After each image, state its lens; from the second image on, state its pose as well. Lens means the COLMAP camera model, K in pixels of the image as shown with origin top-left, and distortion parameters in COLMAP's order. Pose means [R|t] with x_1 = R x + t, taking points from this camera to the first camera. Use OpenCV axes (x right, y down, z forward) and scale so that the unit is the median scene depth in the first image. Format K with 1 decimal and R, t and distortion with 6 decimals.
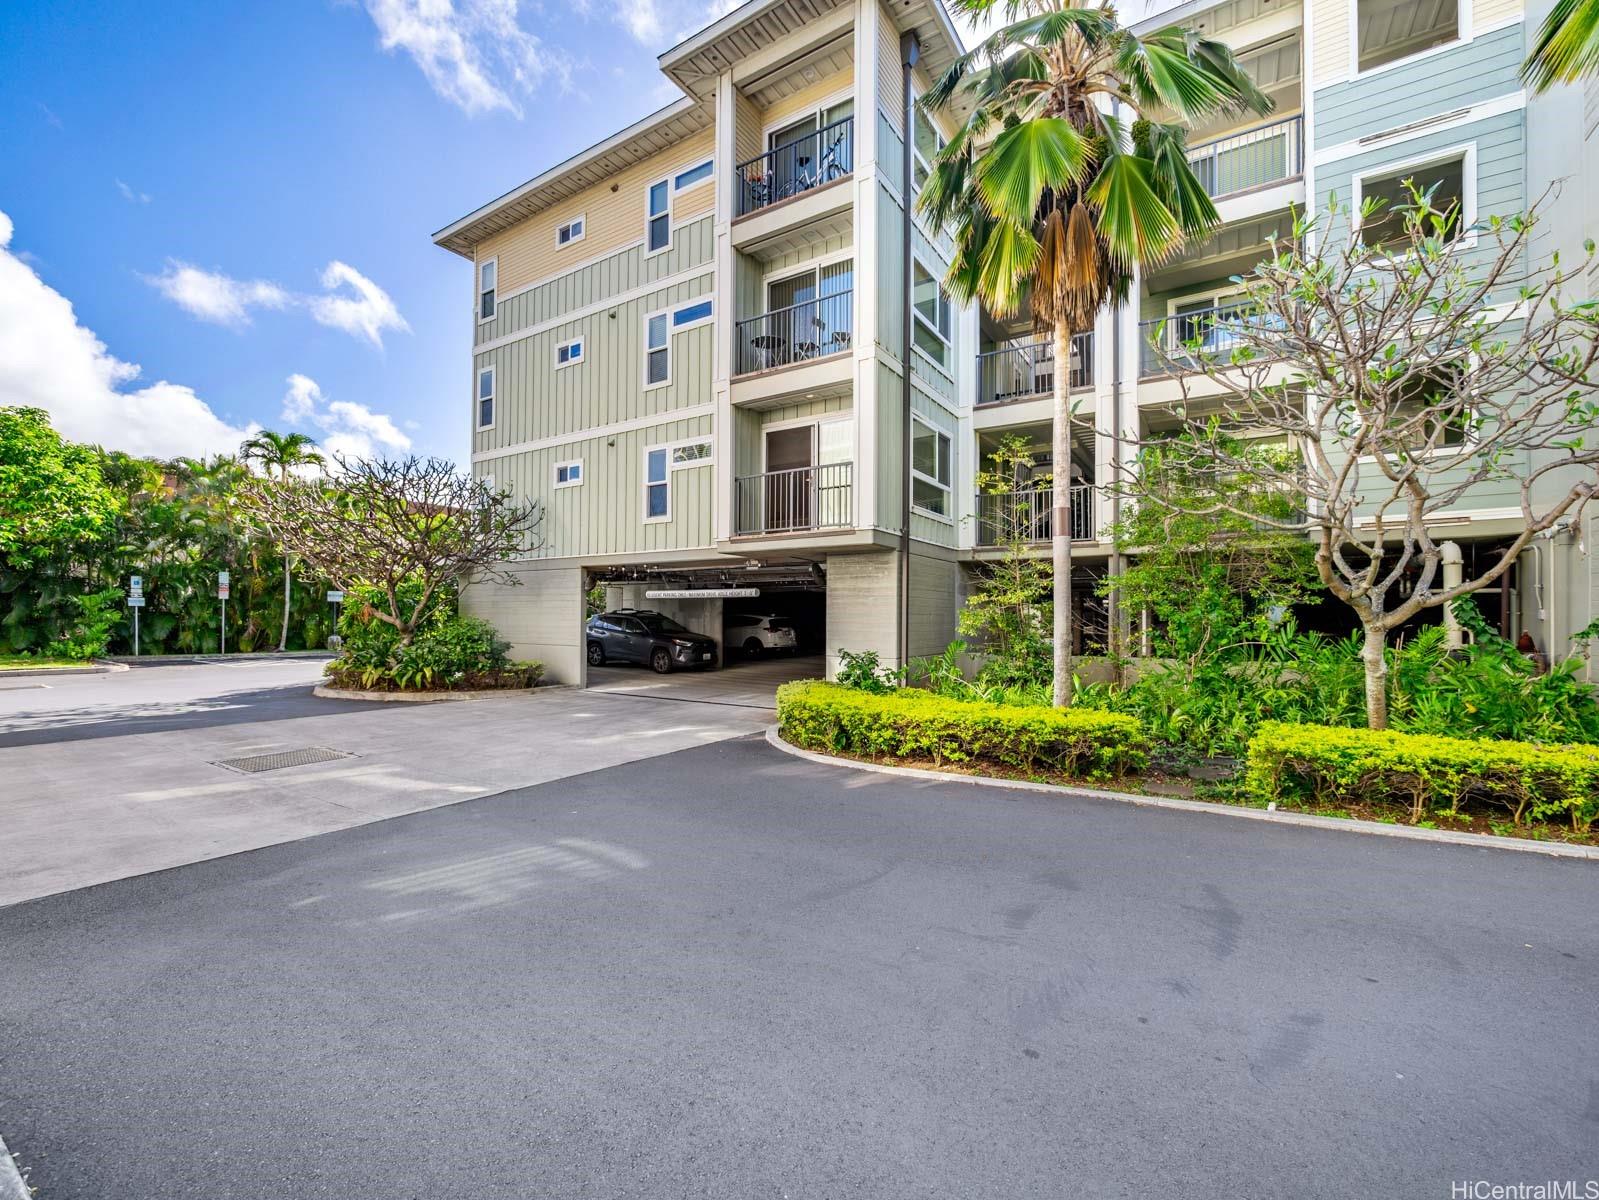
lens RADIAL K [[654.8, 0, 800.2], [0, 654.8, 615.4], [0, 0, 1]] dist [-0.010299, -0.000223]
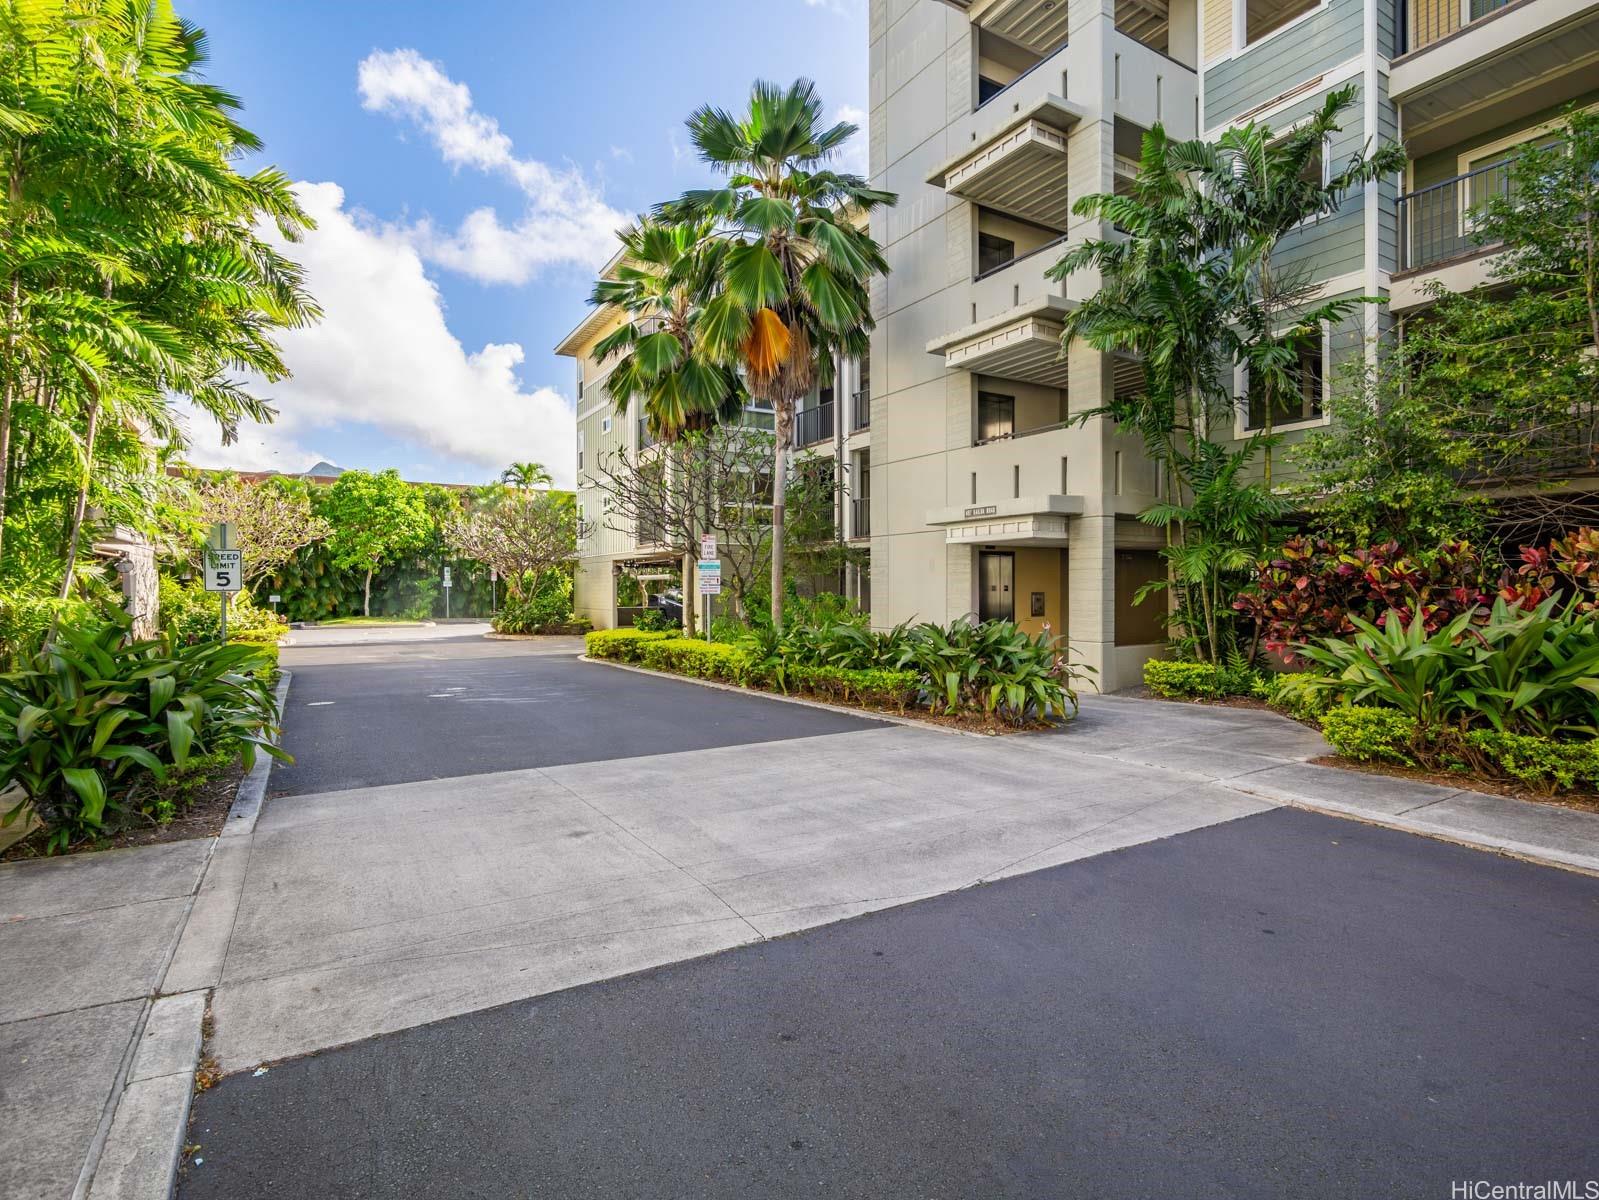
lens RADIAL K [[830.4, 0, 799.9], [0, 830.4, 593.2], [0, 0, 1]] dist [0.000094, -0.000025]
pose [[0.885707, -0.006125, -0.464204, 0.709160], [0.009047, 0.999951, 0.004068, 0.000636], [0.464156, -0.007803, 0.885719, -0.403333]]
